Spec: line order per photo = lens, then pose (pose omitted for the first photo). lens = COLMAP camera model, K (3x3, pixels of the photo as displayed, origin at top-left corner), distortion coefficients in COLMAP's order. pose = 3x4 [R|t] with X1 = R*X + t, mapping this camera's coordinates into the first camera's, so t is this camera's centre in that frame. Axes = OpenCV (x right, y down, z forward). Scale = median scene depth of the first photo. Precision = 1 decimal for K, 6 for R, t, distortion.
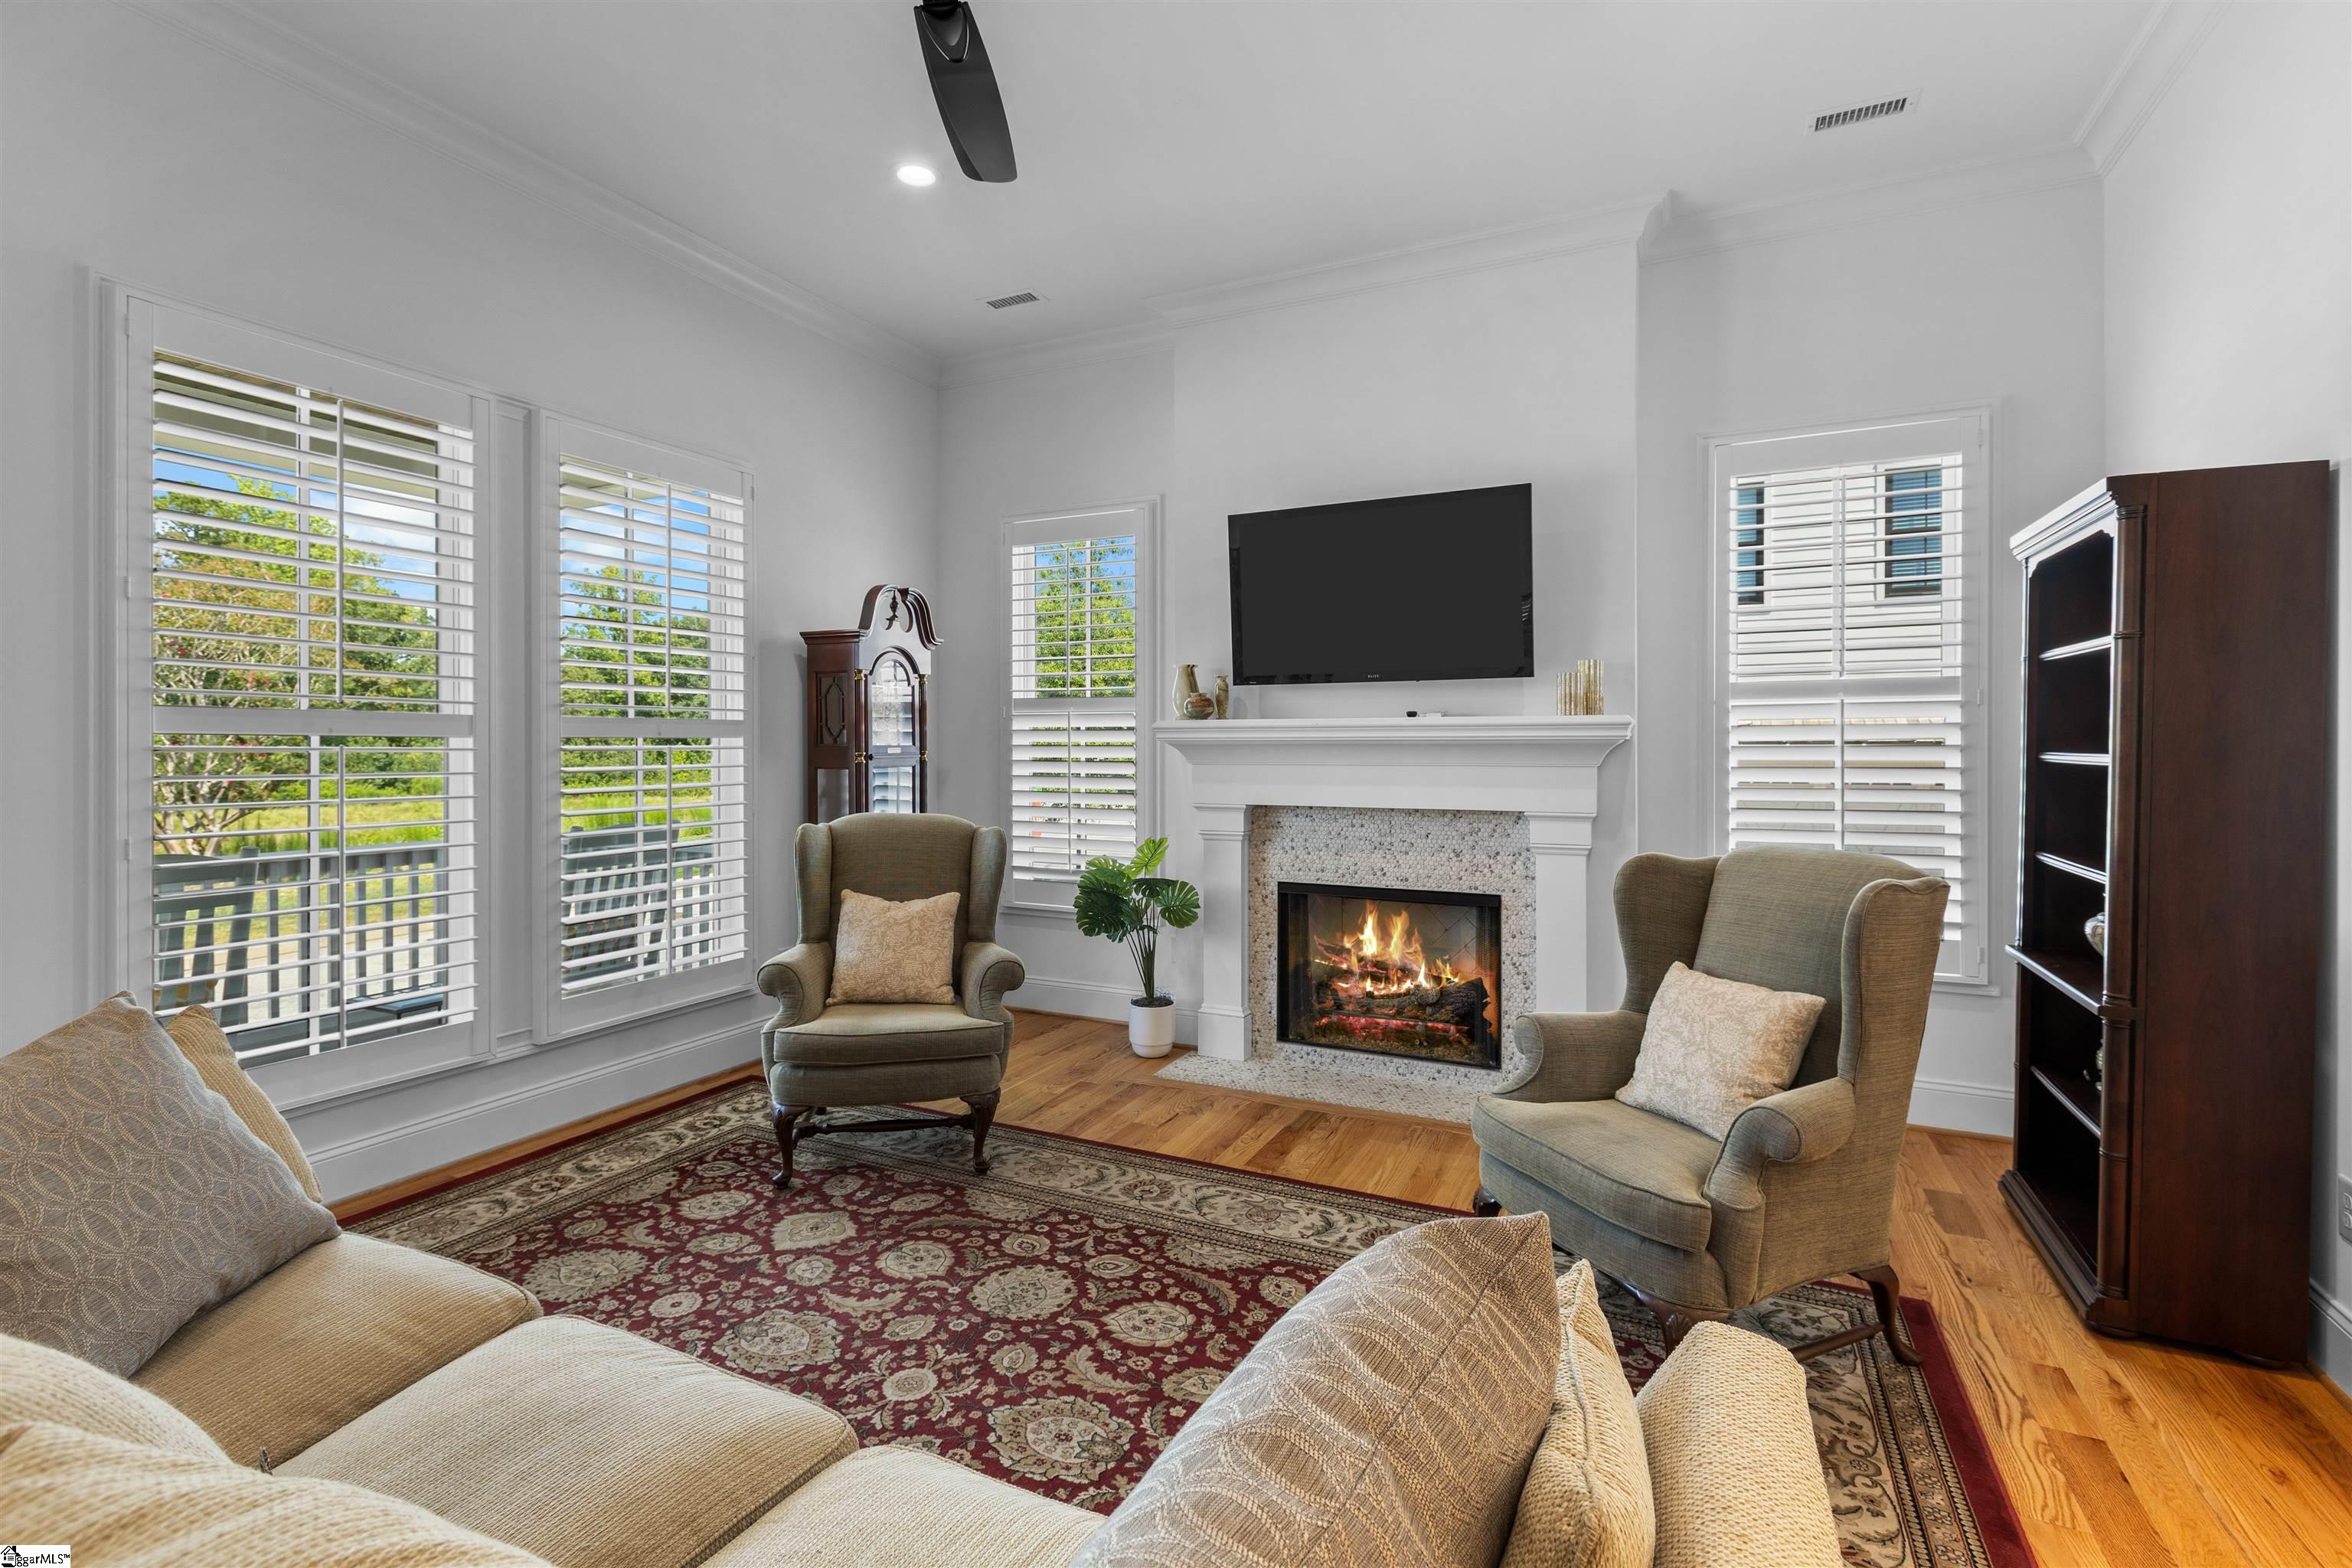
lens RADIAL K [[1037.8, 0, 1232.8], [0, 1037.8, 747.6], [0, 0, 1]] dist [-0.001130, -0.000012]
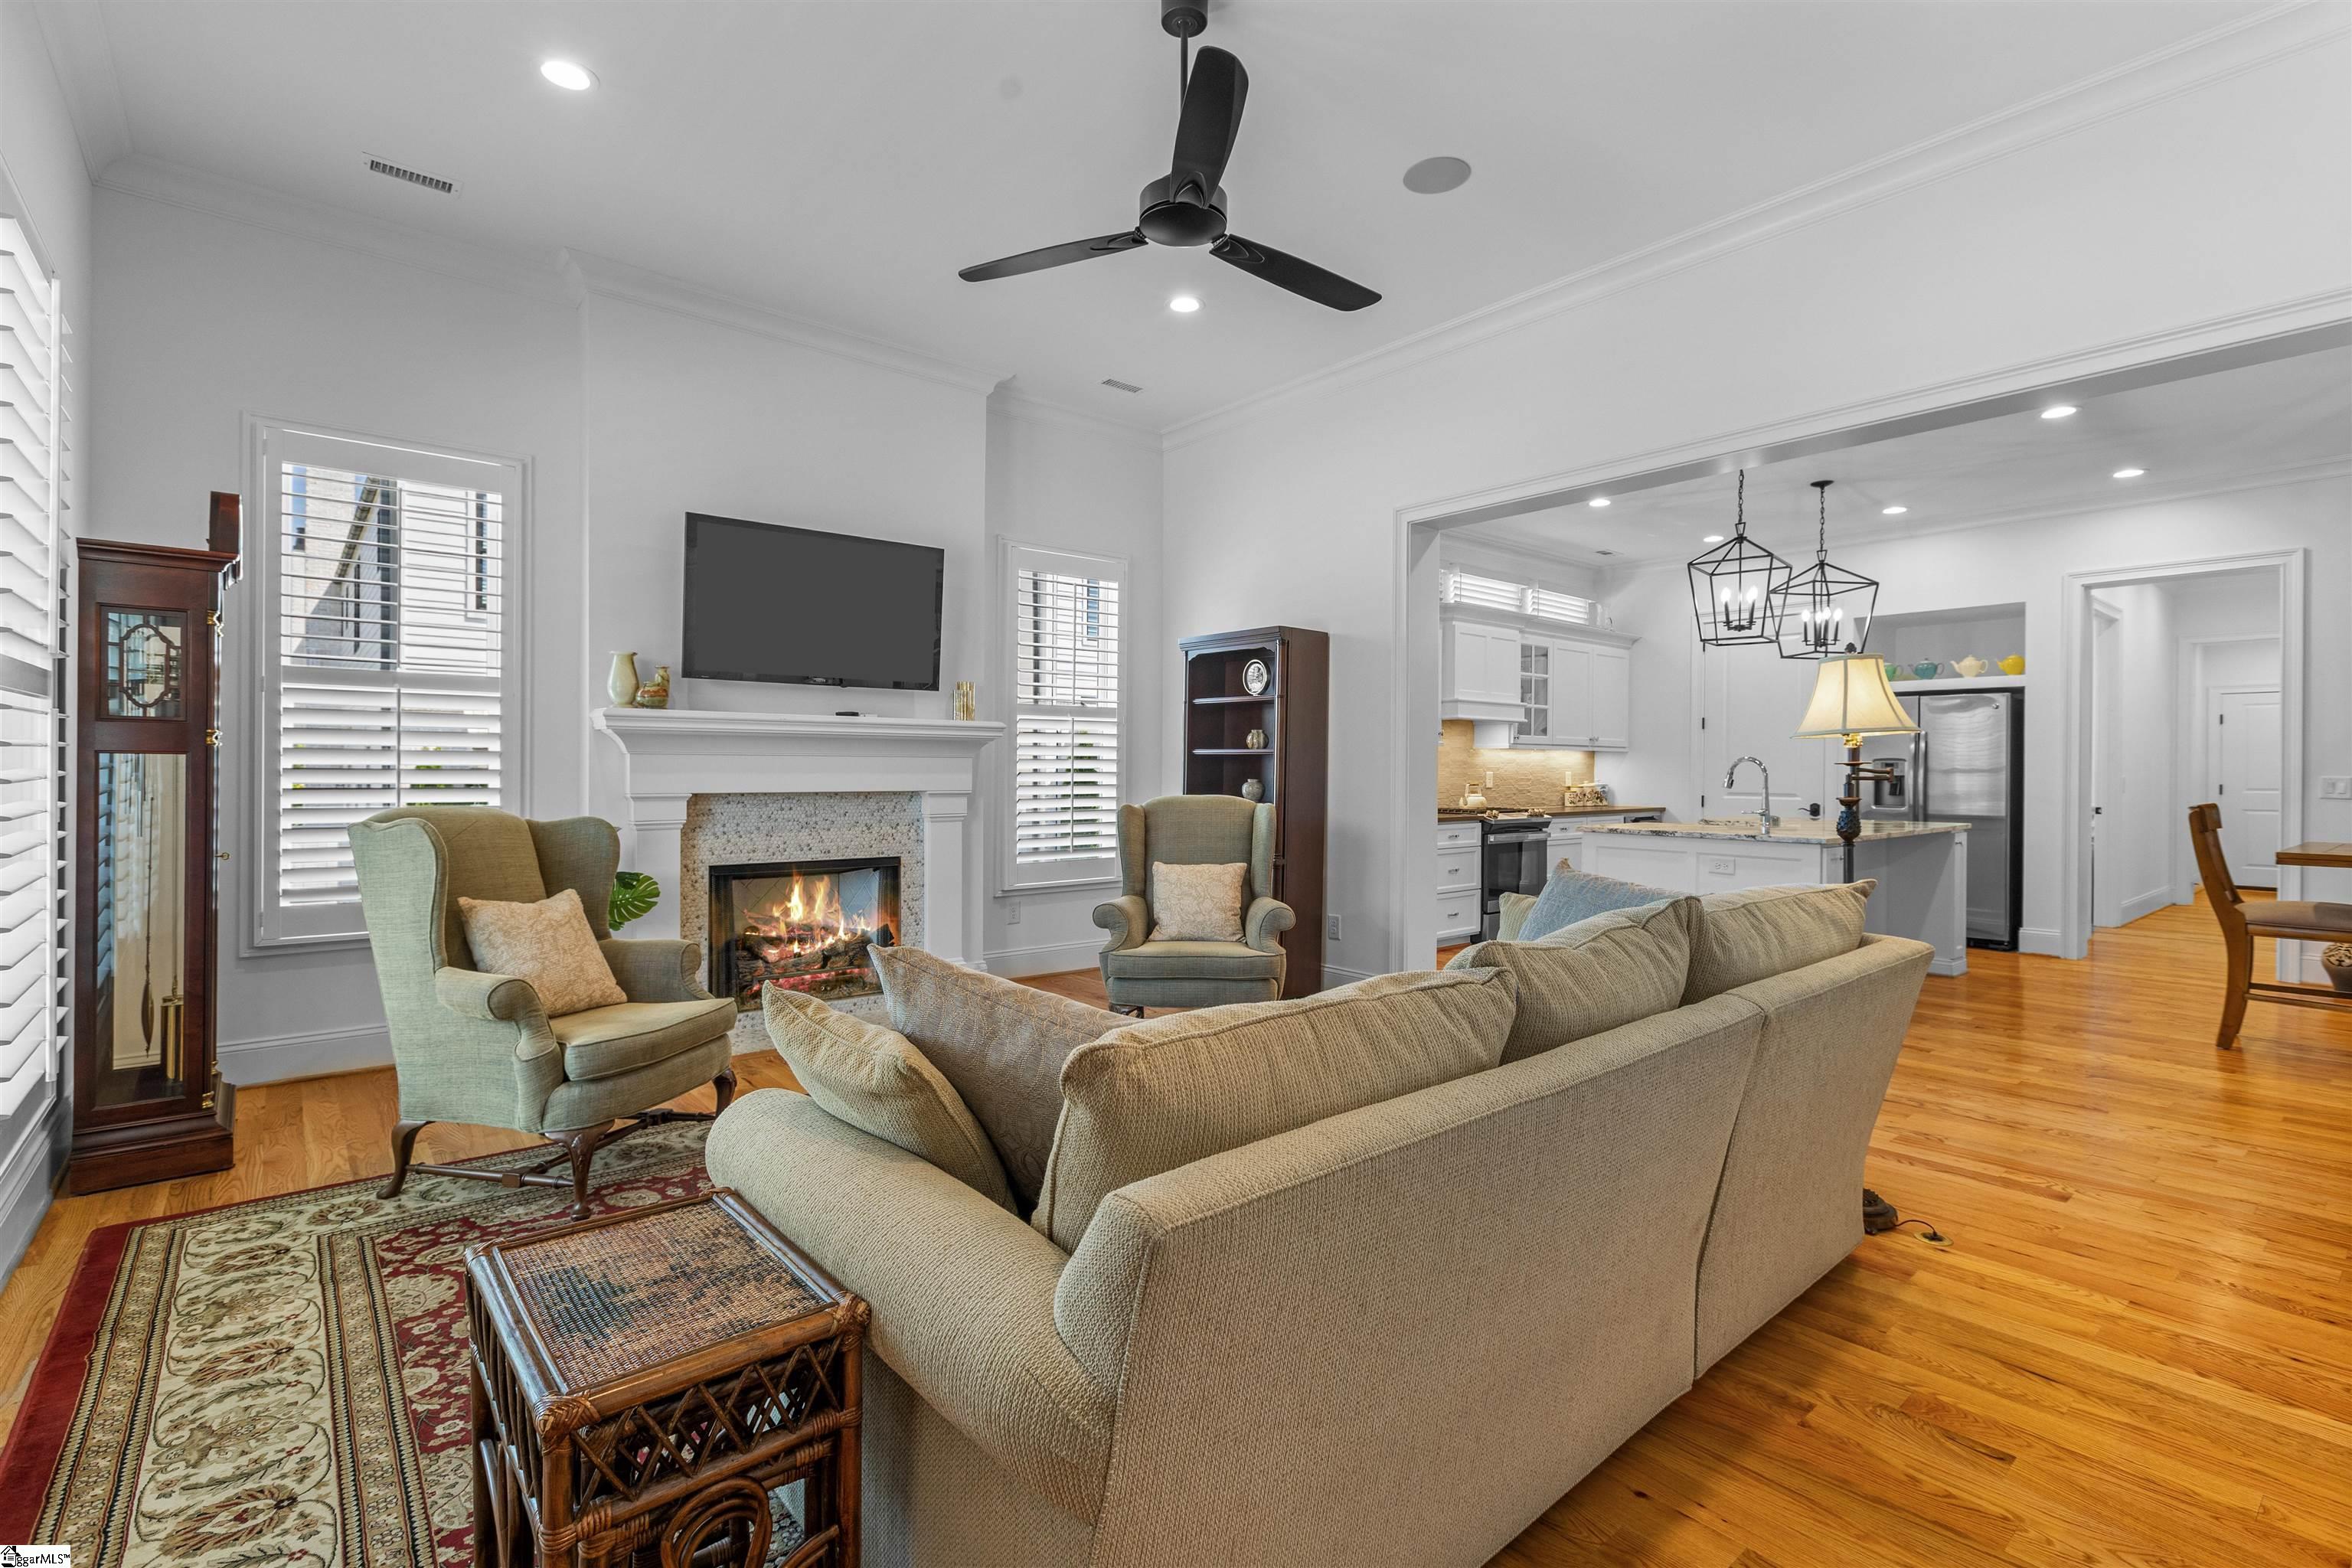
lens RADIAL K [[1046.2, 0, 1170.0], [0, 1046.2, 755.0], [0, 0, 1]] dist [-0.000562, -0.000145]
pose [[0.432178, 0.012532, 0.901701, -0.754559], [-0.006435, 0.999921, -0.010813, 0.026668], [-0.901765, -0.001130, 0.432225, 0.128264]]
